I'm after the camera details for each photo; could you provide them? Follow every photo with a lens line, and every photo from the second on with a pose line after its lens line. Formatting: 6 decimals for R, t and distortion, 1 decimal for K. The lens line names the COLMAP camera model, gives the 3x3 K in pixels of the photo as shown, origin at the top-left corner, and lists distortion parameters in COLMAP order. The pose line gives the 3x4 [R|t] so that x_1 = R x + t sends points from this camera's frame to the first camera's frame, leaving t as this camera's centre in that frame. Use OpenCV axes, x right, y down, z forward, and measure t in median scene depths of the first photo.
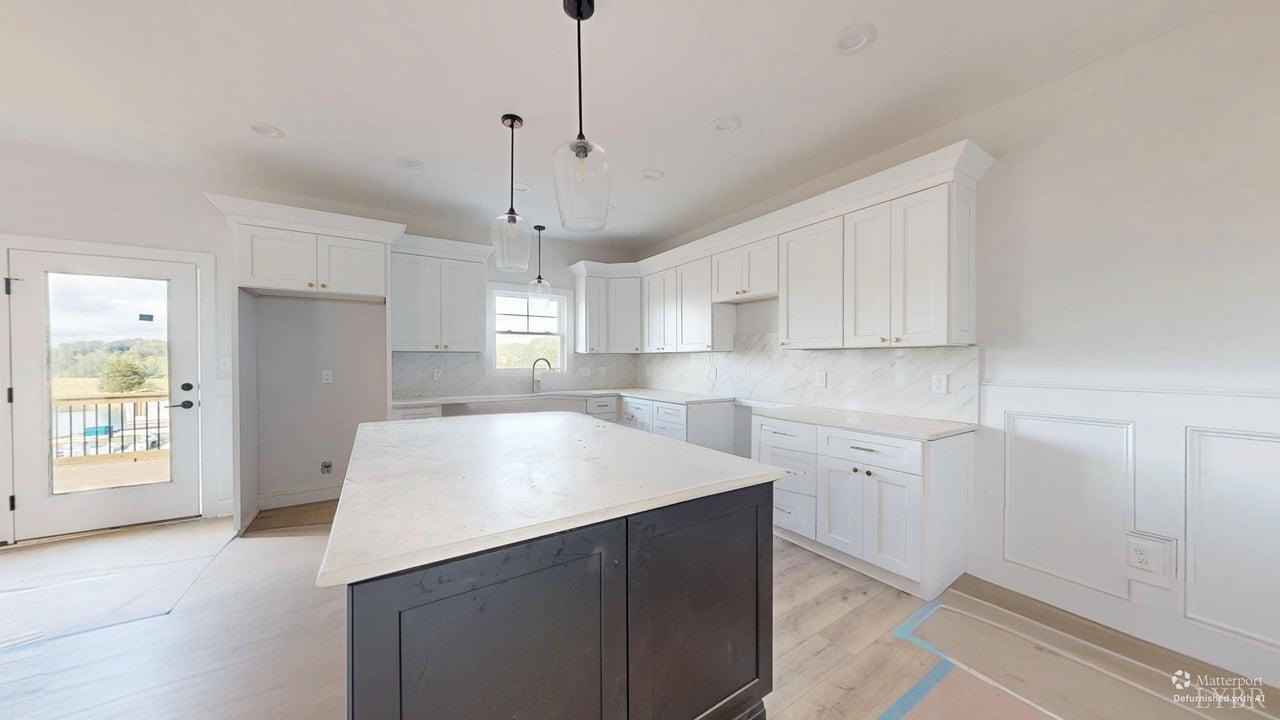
lens RADIAL K [[396.9, 0, 641.3], [0, 396.9, 359.5], [0, 0, 1]] dist [0.001756, 0.000123]
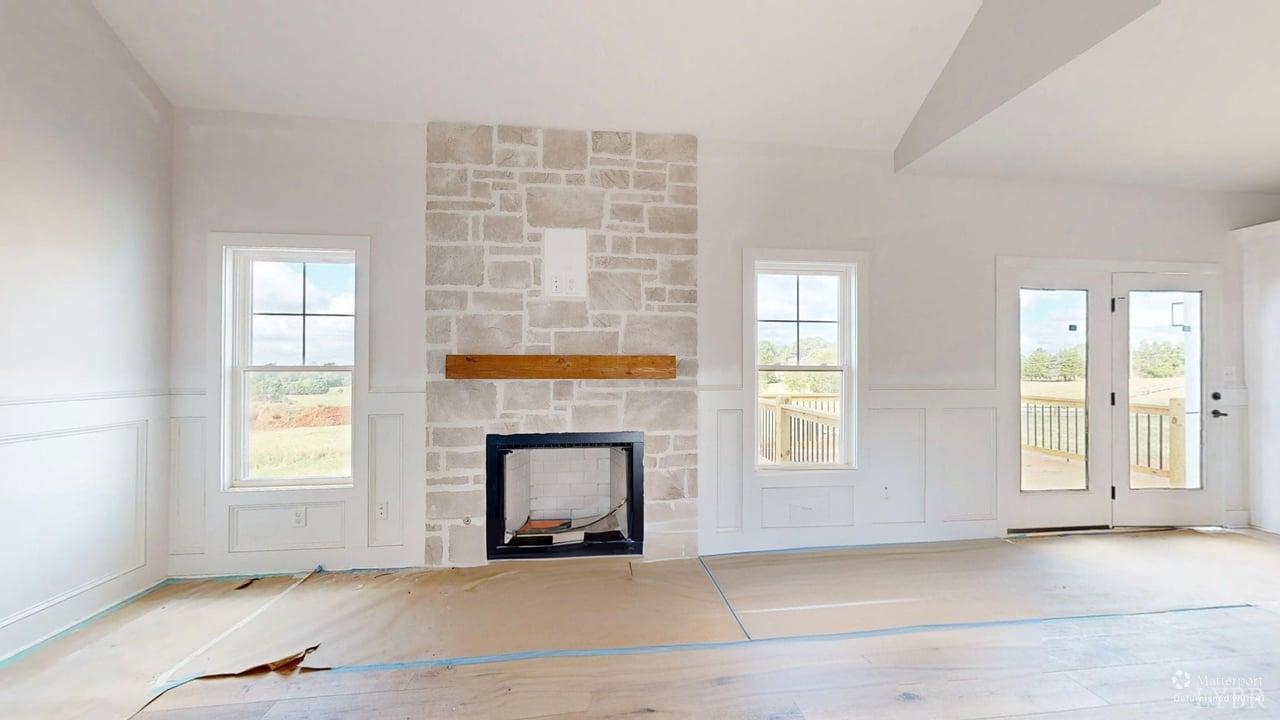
lens RADIAL K [[460.3, 0, 647.5], [0, 460.3, 350.7], [0, 0, 1]] dist [0.000288, -0.000350]
pose [[0.894050, -0.001374, -0.447965, -1.447042], [-0.006870, 0.999836, -0.016778, -0.012427], [0.447915, 0.018078, 0.893893, -0.527369]]
